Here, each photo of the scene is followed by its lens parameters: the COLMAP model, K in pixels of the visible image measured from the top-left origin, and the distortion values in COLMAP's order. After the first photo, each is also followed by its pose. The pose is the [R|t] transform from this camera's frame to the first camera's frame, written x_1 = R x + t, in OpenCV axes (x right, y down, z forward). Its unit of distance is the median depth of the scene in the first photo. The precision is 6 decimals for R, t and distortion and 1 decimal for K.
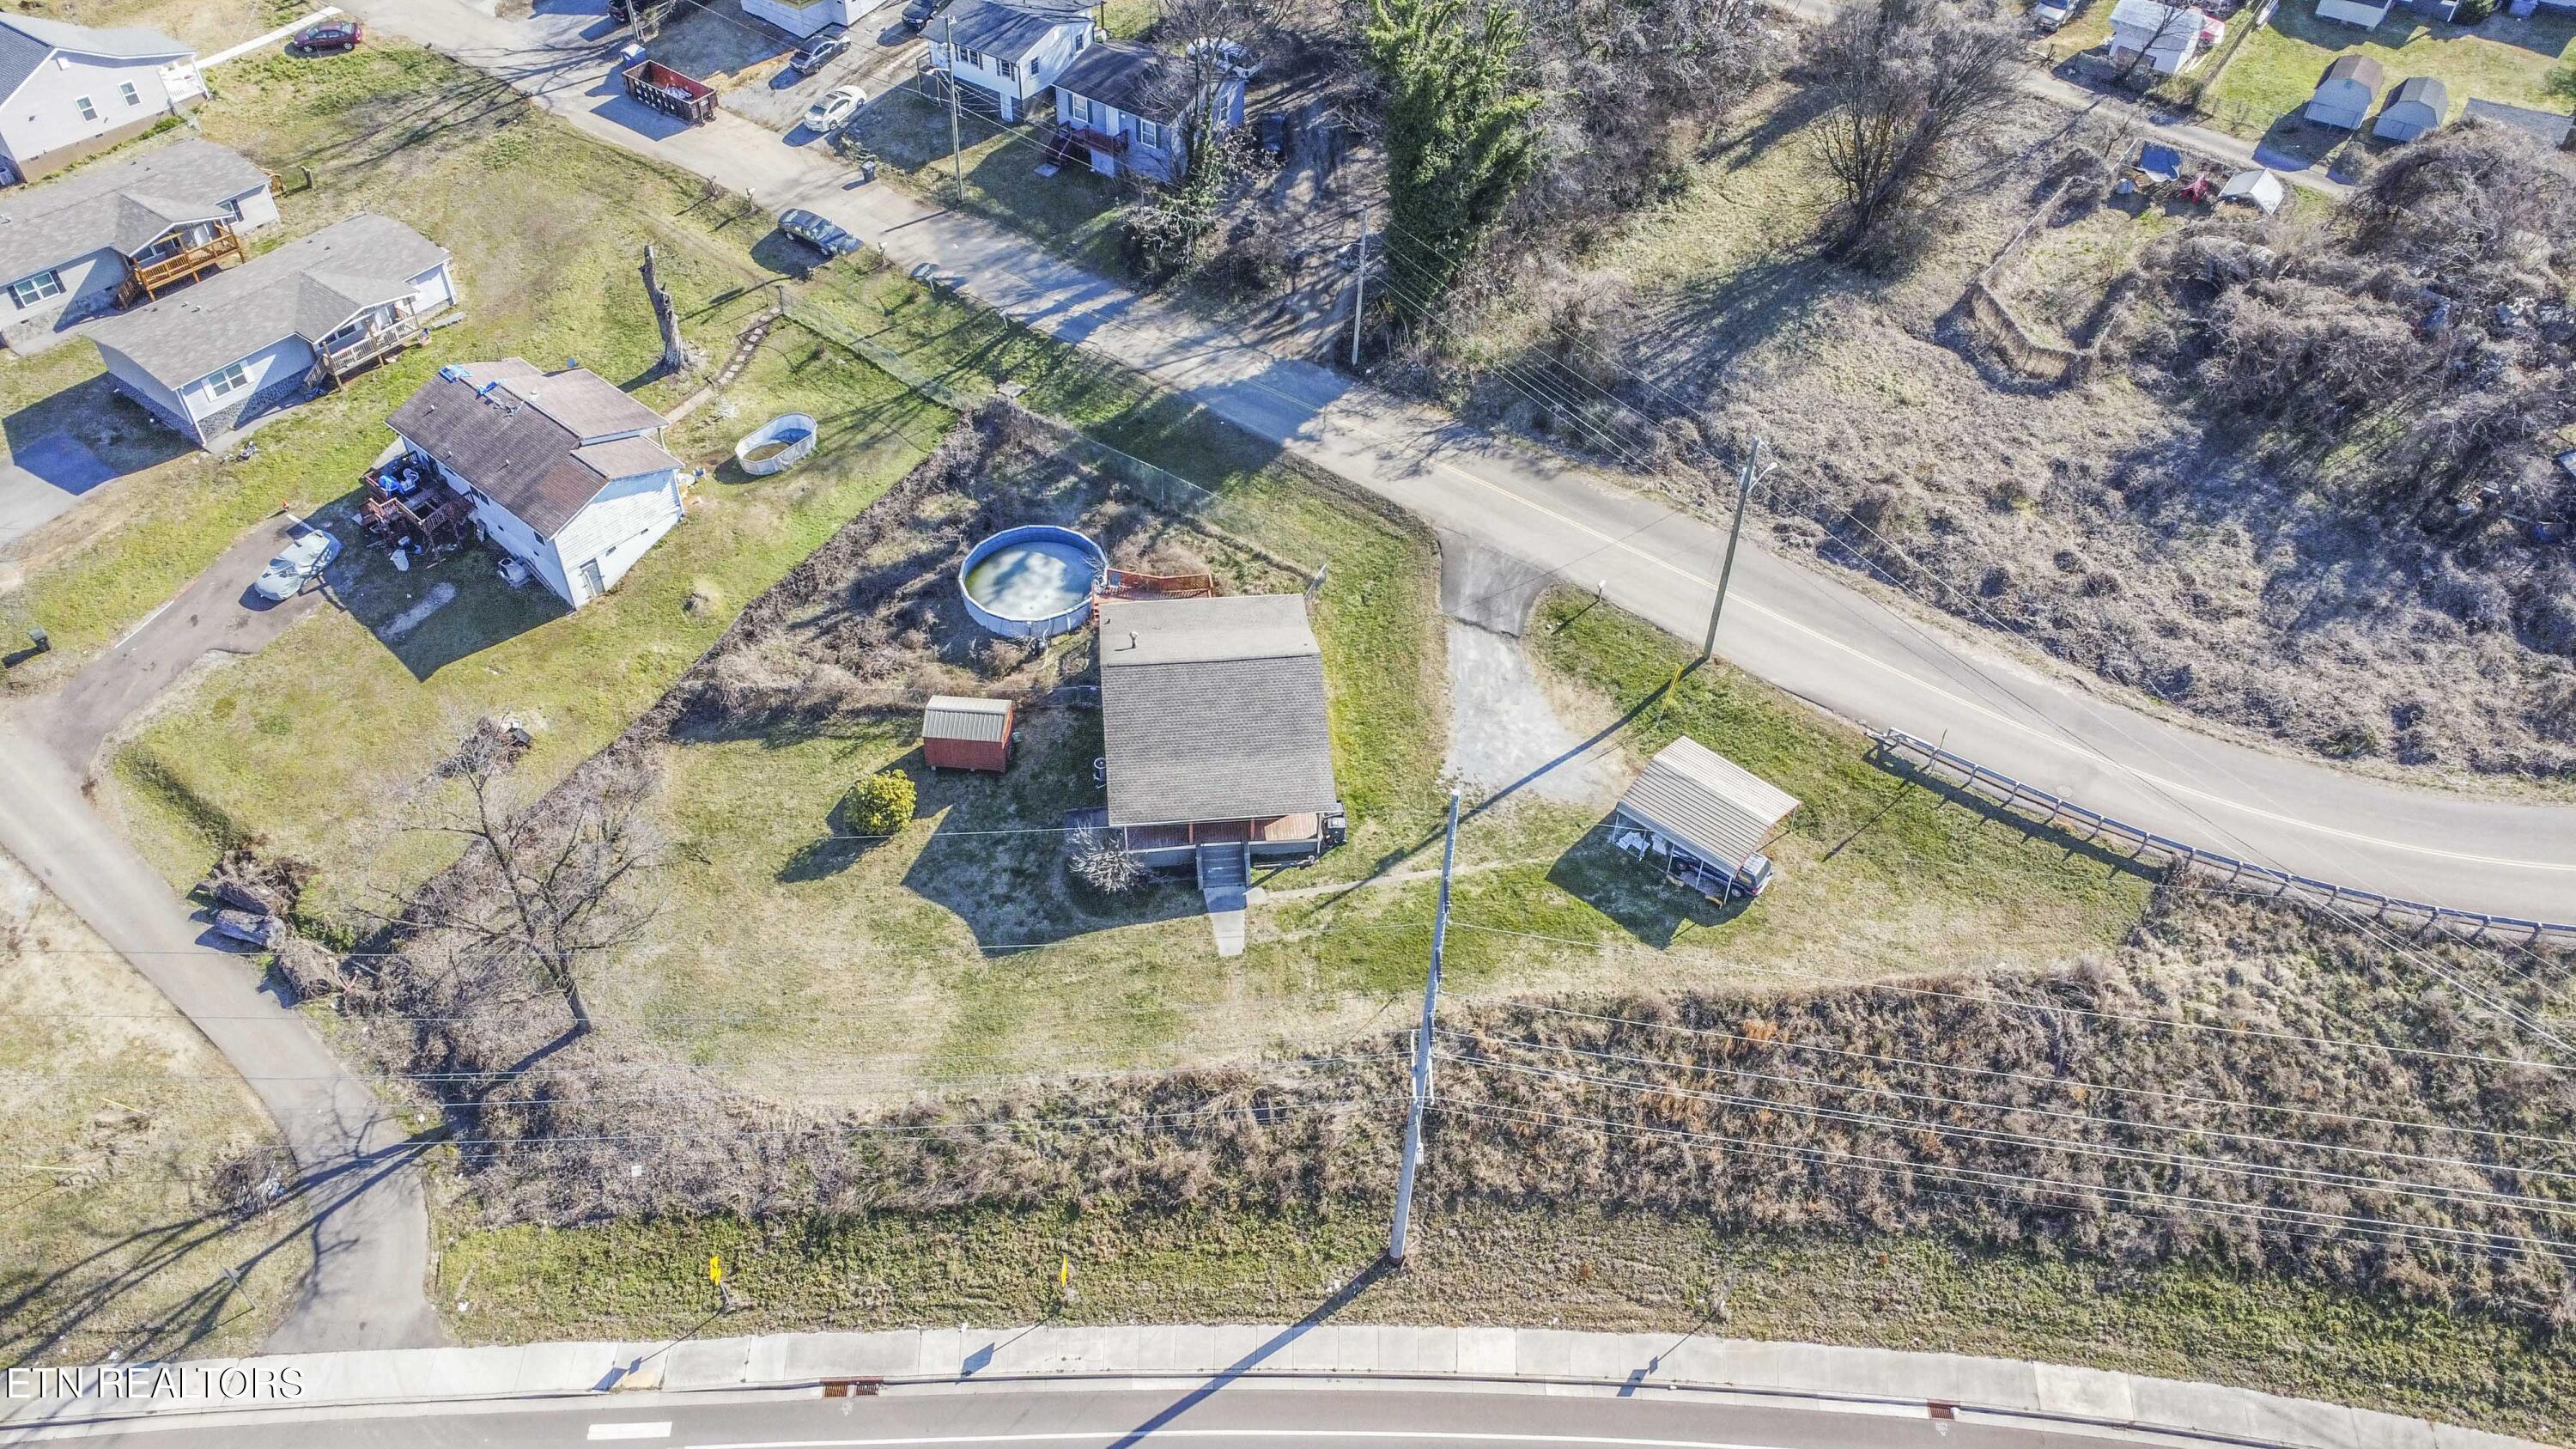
lens RADIAL K [[1905.0, 0, 1309.1], [0, 1905.0, 727.6], [0, 0, 1]] dist [-0.089212, 0.106063]
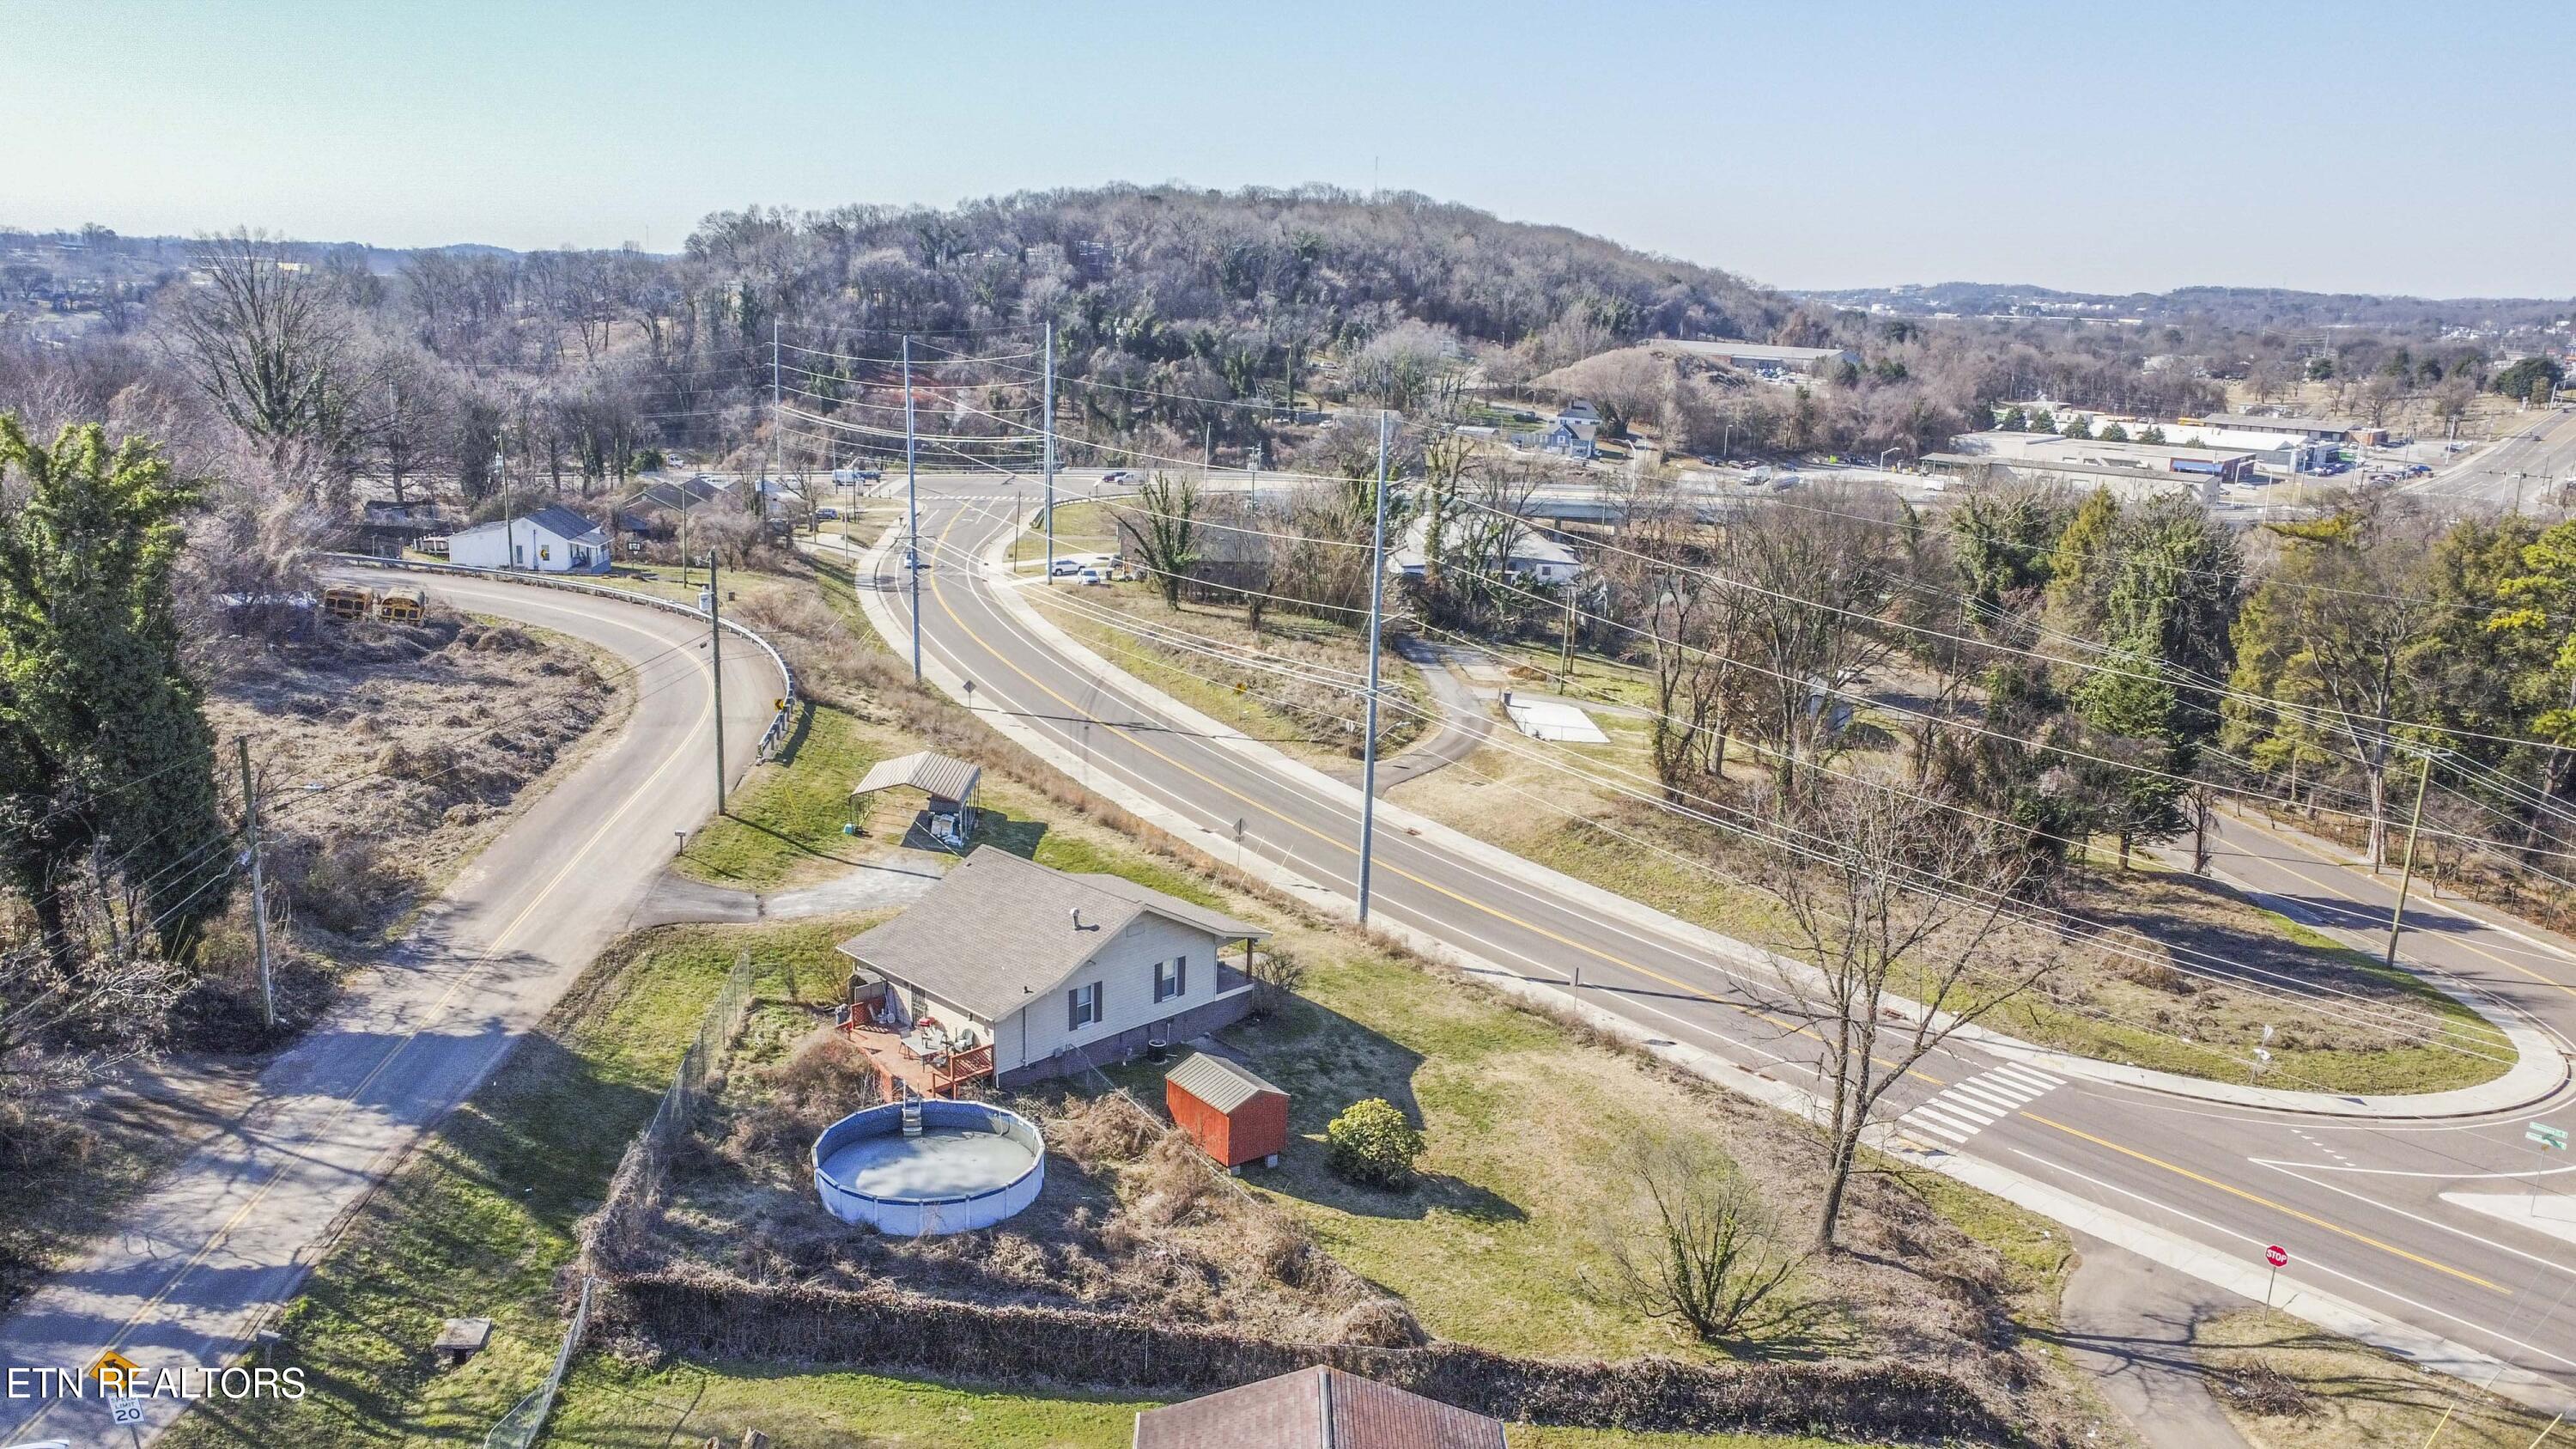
lens RADIAL K [[1905.0, 0, 1304.1], [0, 1905.0, 707.6], [0, 0, 1]] dist [-0.089212, 0.106063]
pose [[-0.661267, -0.203940, 0.721896, -0.707792], [0.491458, 0.609267, 0.622304, -0.545665], [-0.566740, 0.766291, -0.302660, 1.091661]]
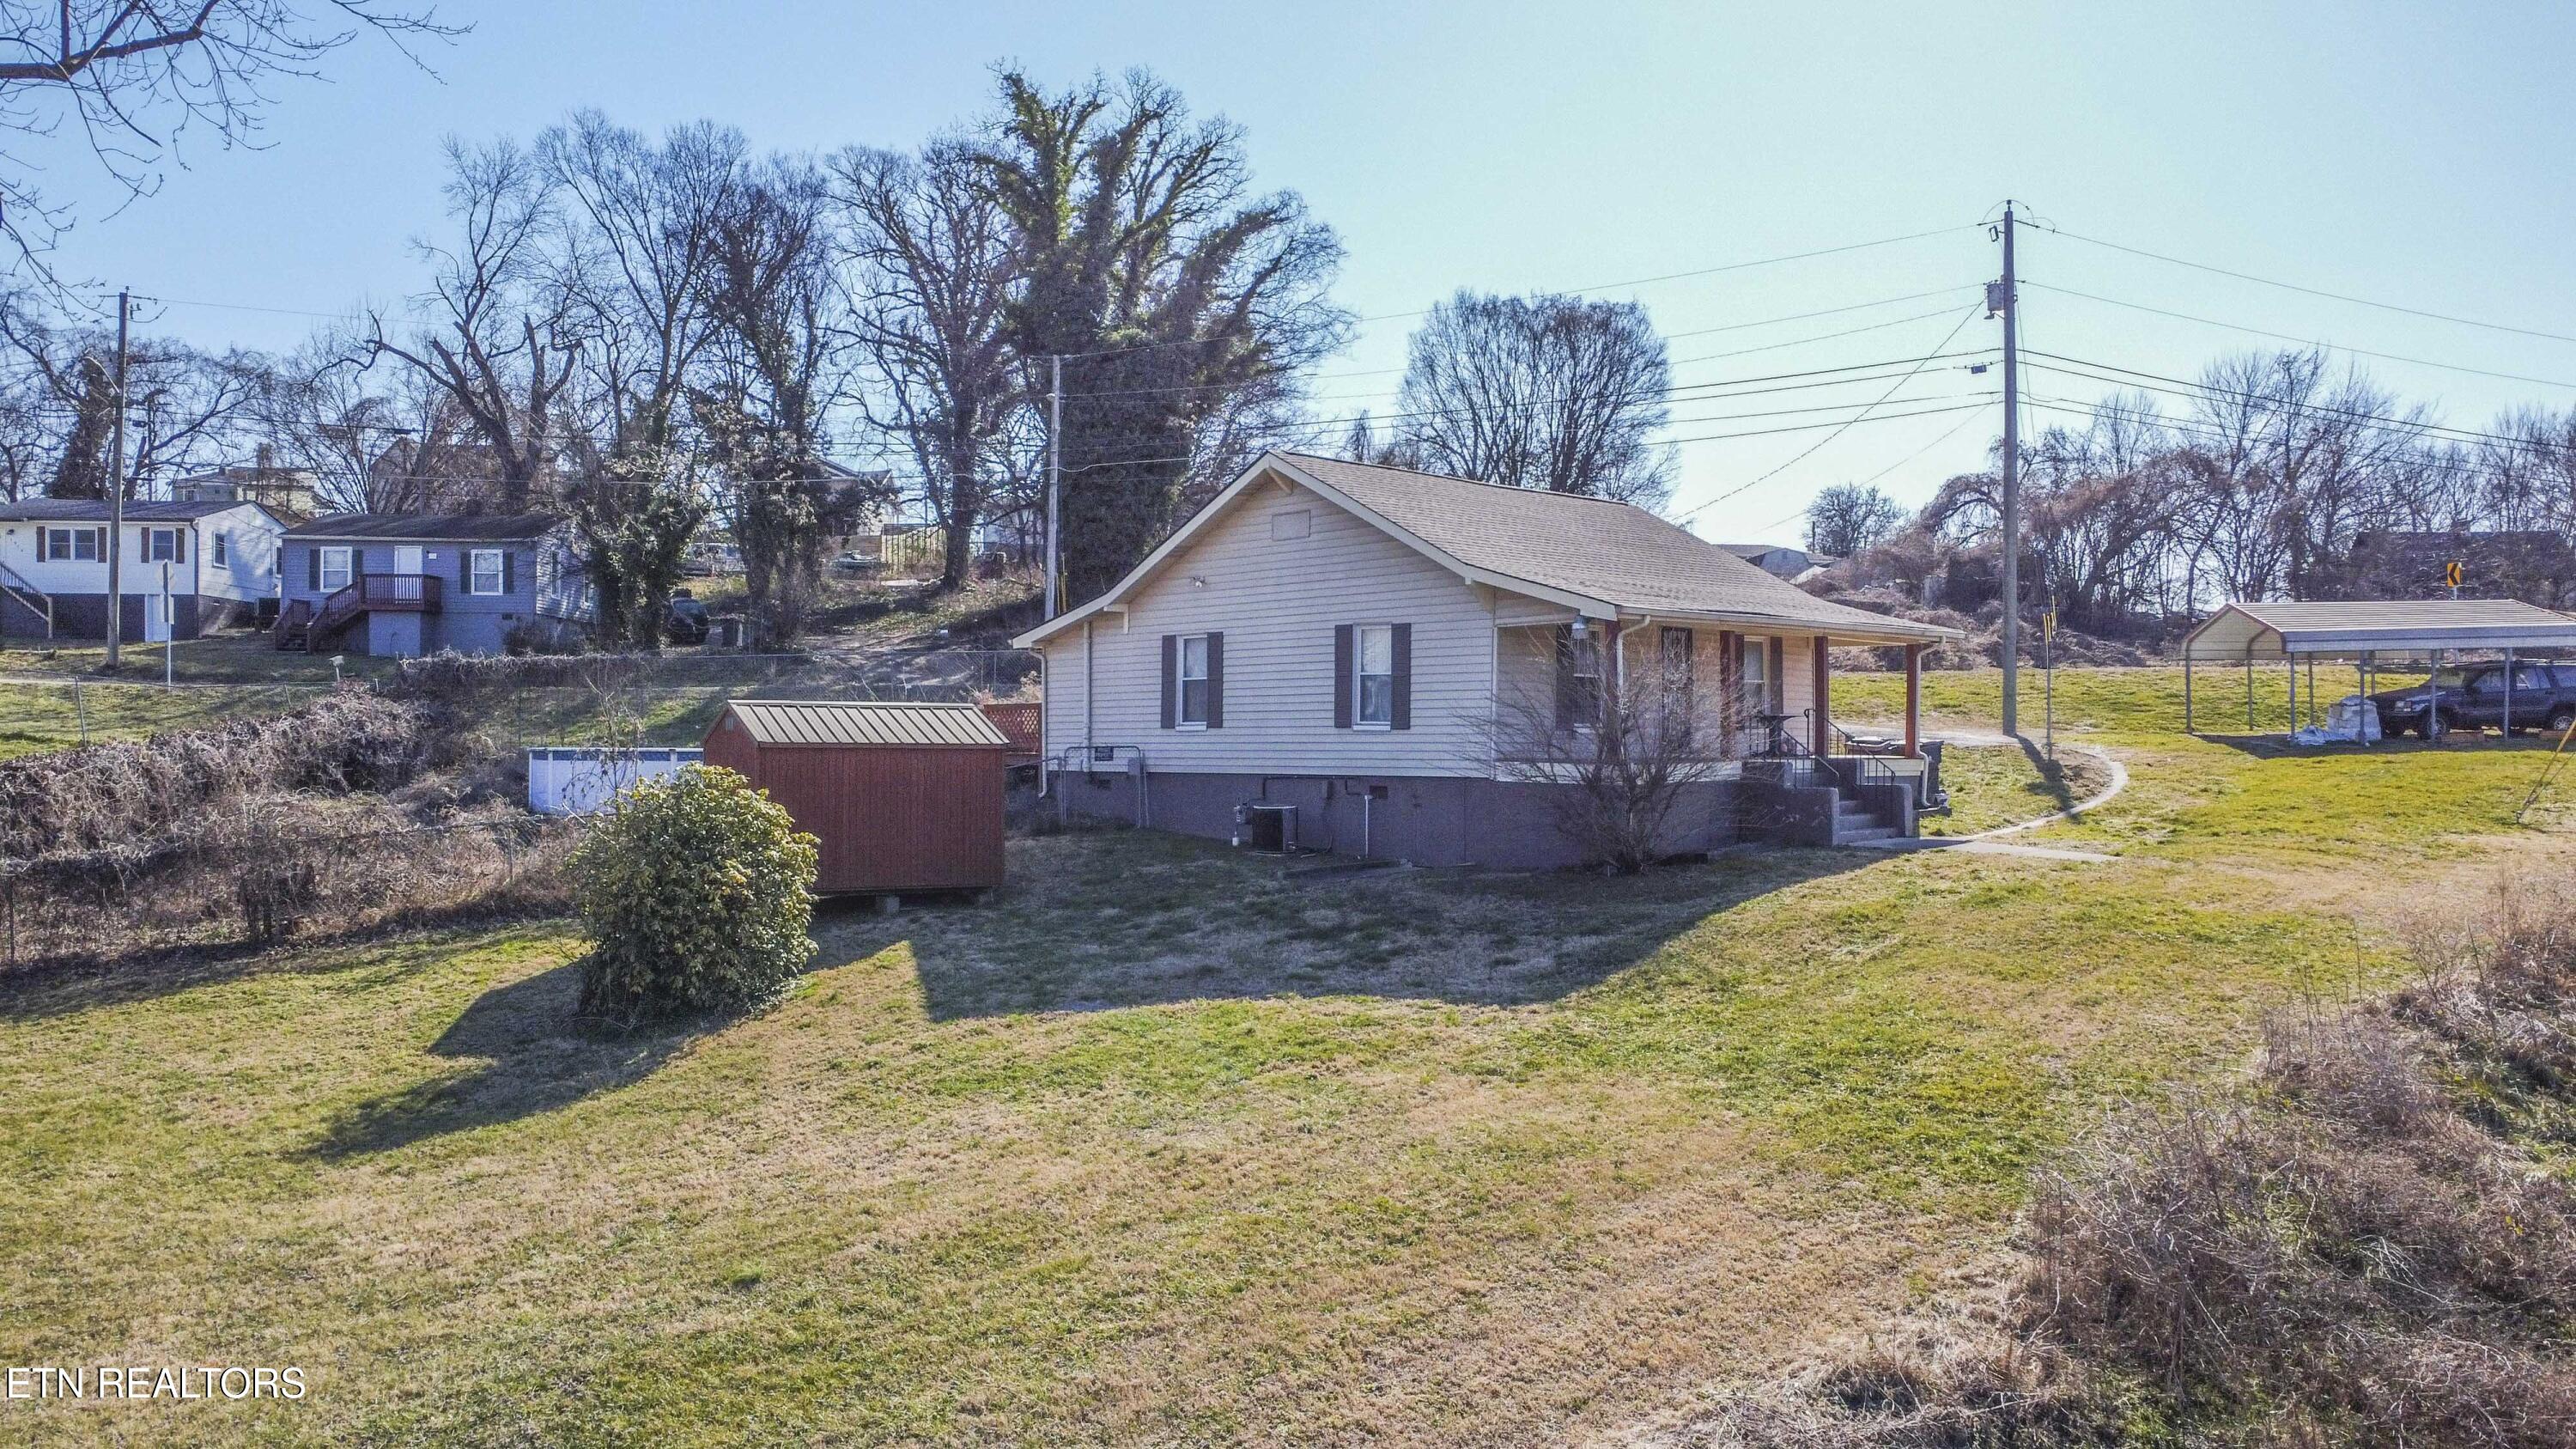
lens RADIAL K [[1905.0, 0, 1282.7], [0, 1905.0, 723.4], [0, 0, 1]] dist [-0.089212, 0.106063]
pose [[0.801135, -0.000337, 0.598483, -0.308732], [0.422328, 0.708864, -0.564934, 0.196976], [-0.424053, 0.705345, 0.568039, 0.787959]]
